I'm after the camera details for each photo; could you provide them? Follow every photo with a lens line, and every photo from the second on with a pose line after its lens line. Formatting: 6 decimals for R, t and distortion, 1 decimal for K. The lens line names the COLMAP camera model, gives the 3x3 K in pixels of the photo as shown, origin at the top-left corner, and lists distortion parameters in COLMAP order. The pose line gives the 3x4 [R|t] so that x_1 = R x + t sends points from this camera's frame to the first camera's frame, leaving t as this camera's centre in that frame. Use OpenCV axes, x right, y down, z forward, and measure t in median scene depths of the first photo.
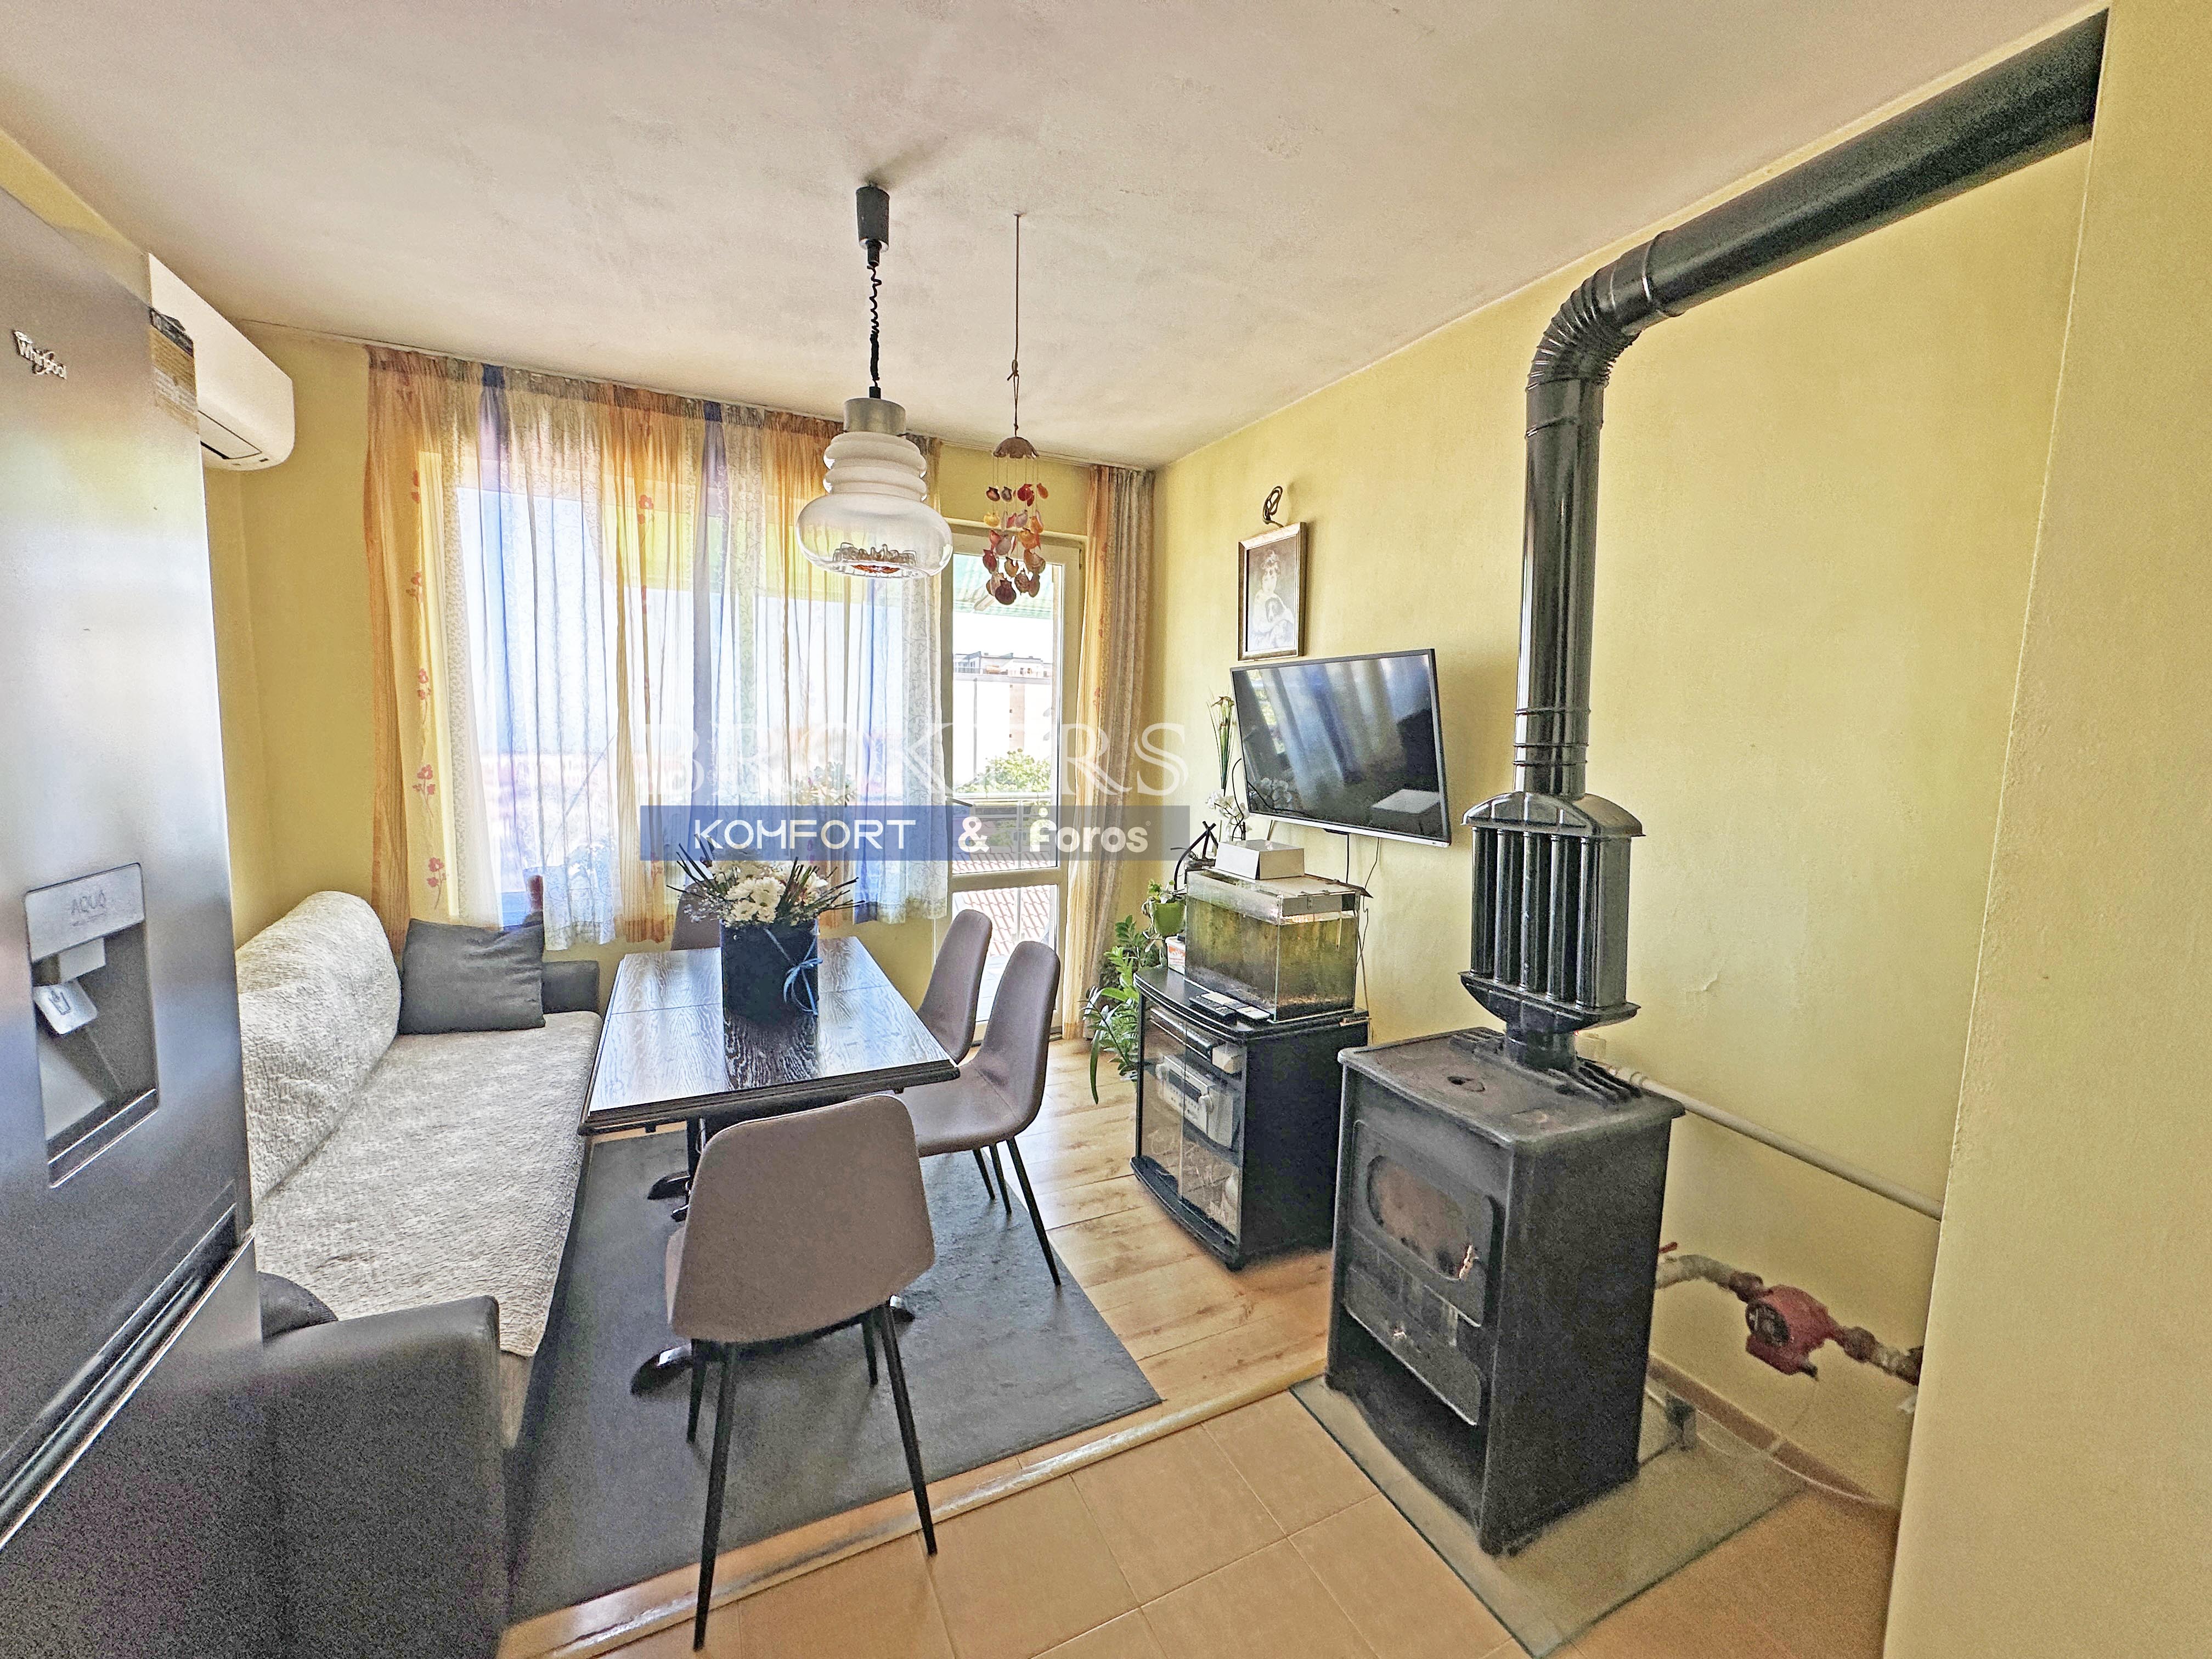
lens RADIAL K [[889.2, 0, 1109.8], [0, 889.2, 834.5], [0, 0, 1]] dist [0.002565, 0.000930]
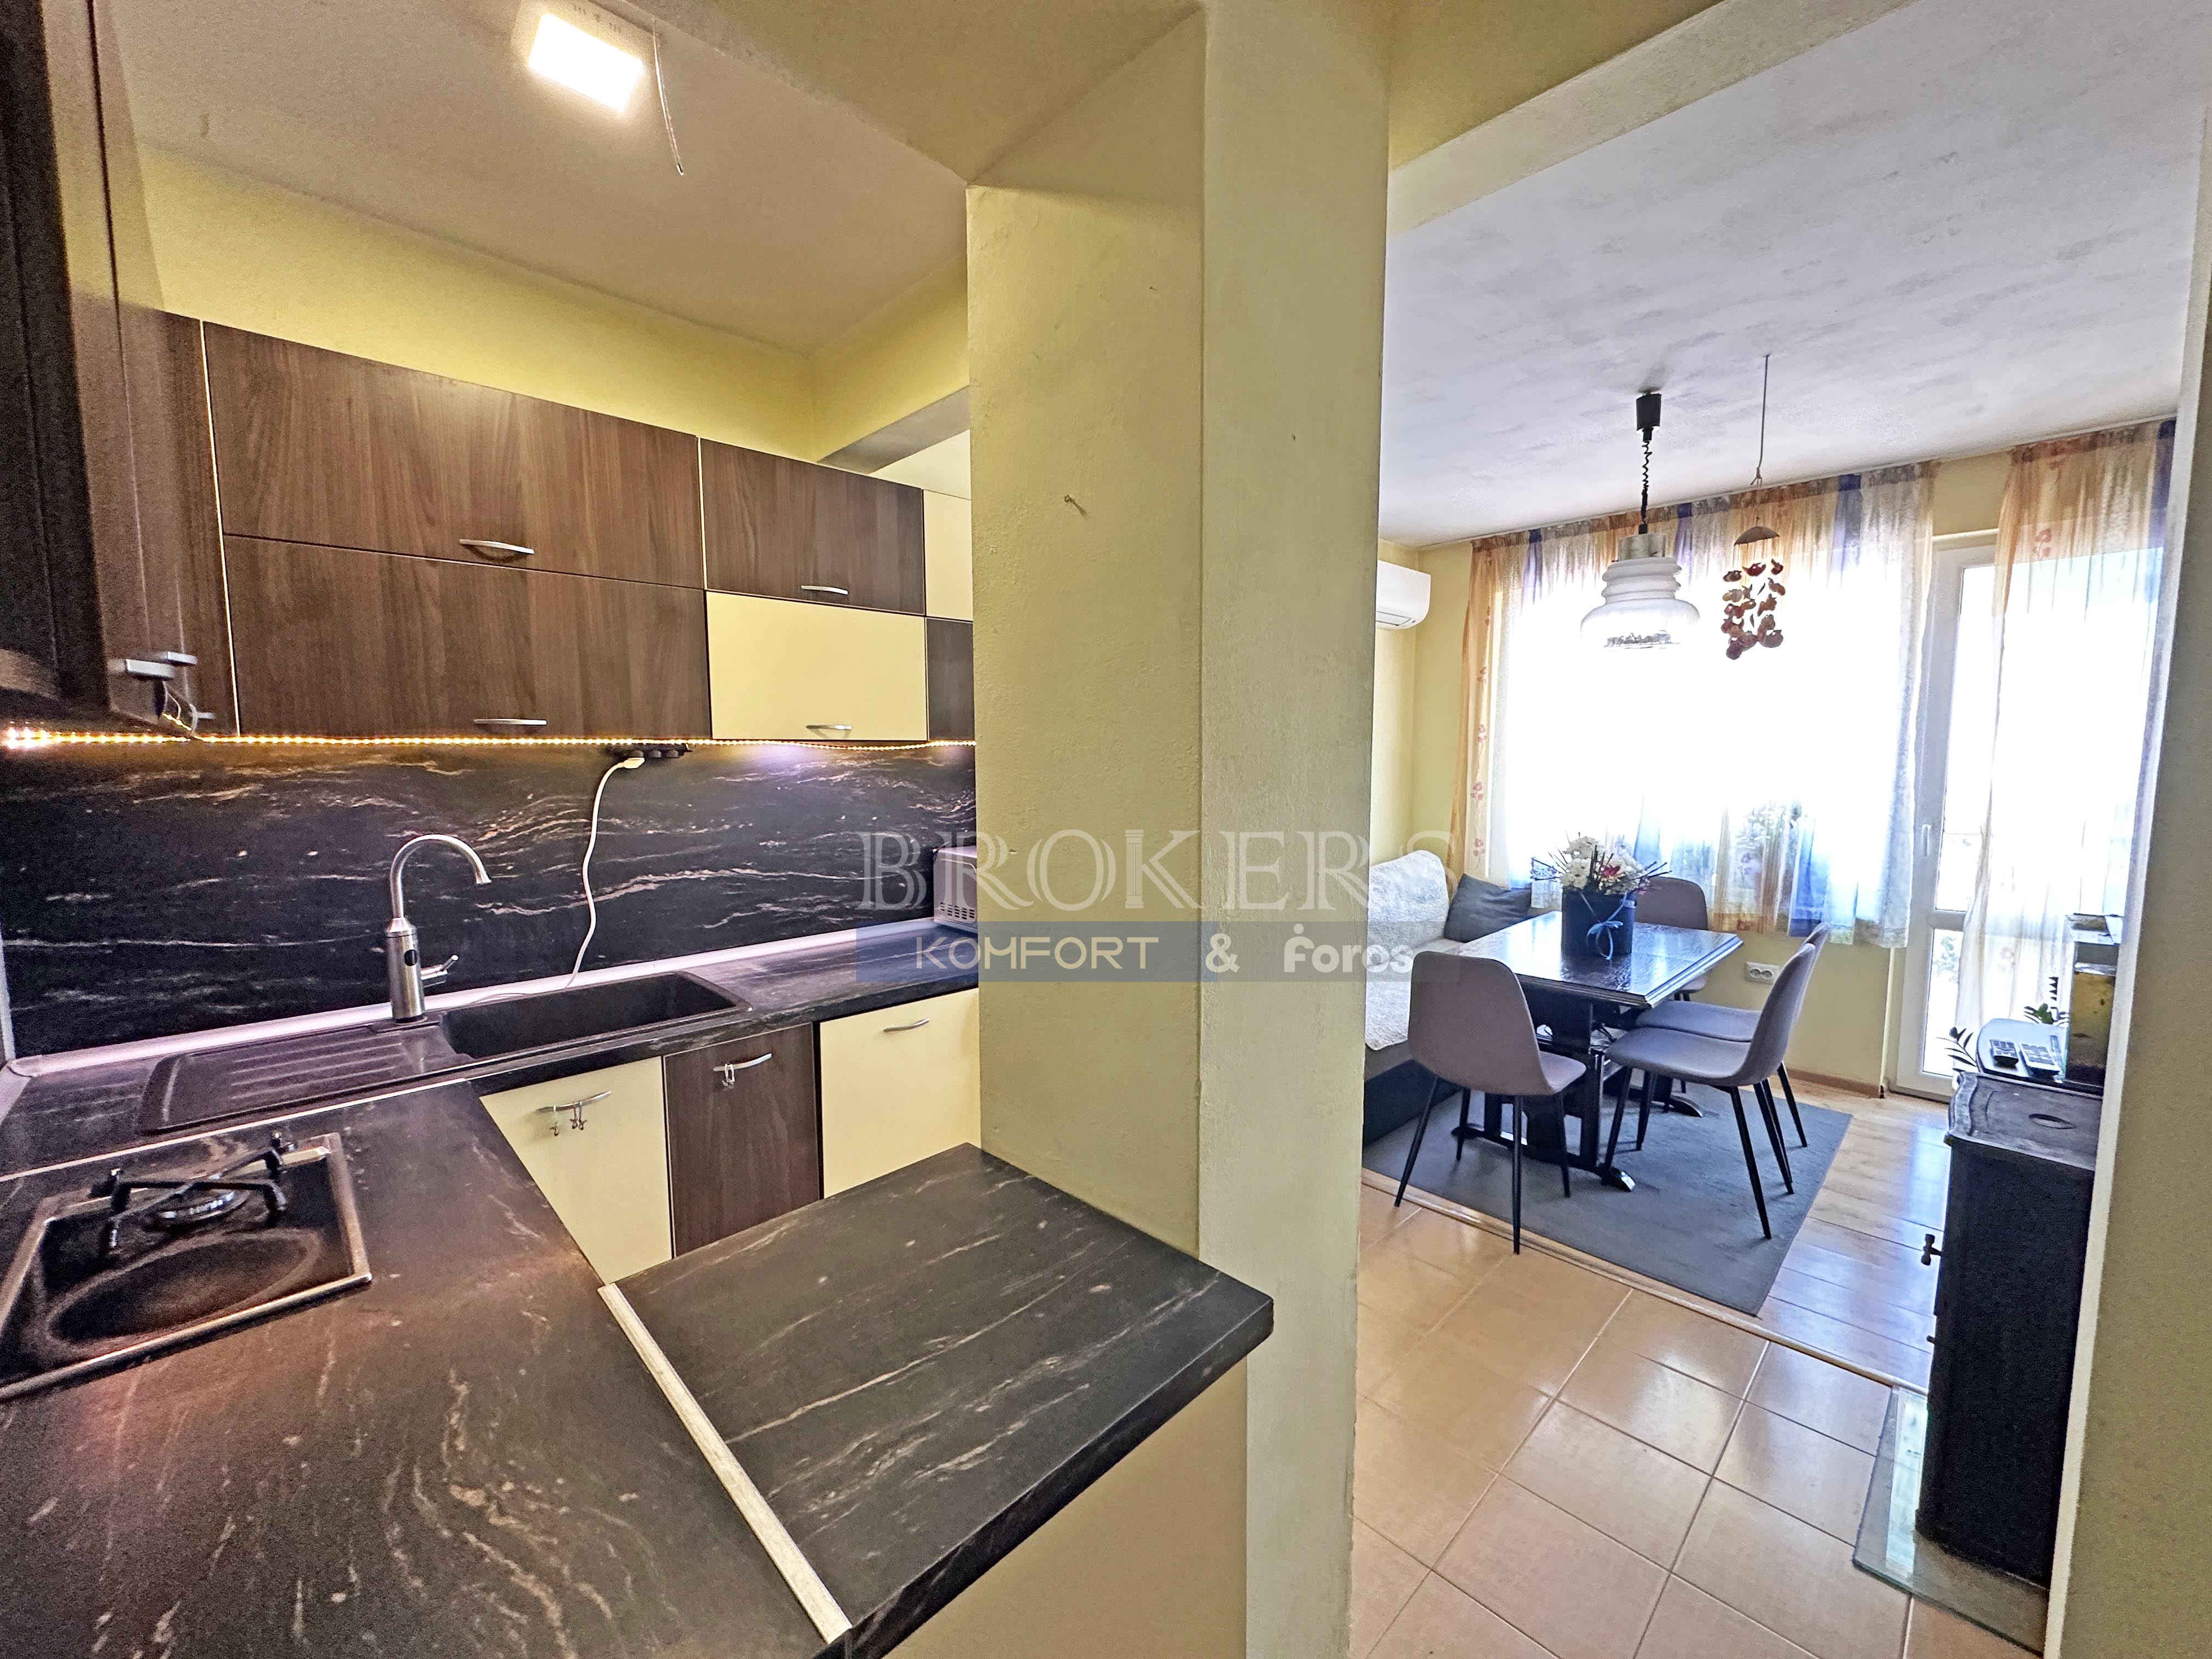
lens RADIAL K [[889.2, 0, 1110.1], [0, 889.2, 829.0], [0, 0, 1]] dist [0.002565, 0.000930]
pose [[0.323270, 0.060866, -0.944347, 0.602883], [-0.102530, 0.994307, 0.028988, 0.032477], [0.940736, 0.087453, 0.327670, -0.182434]]
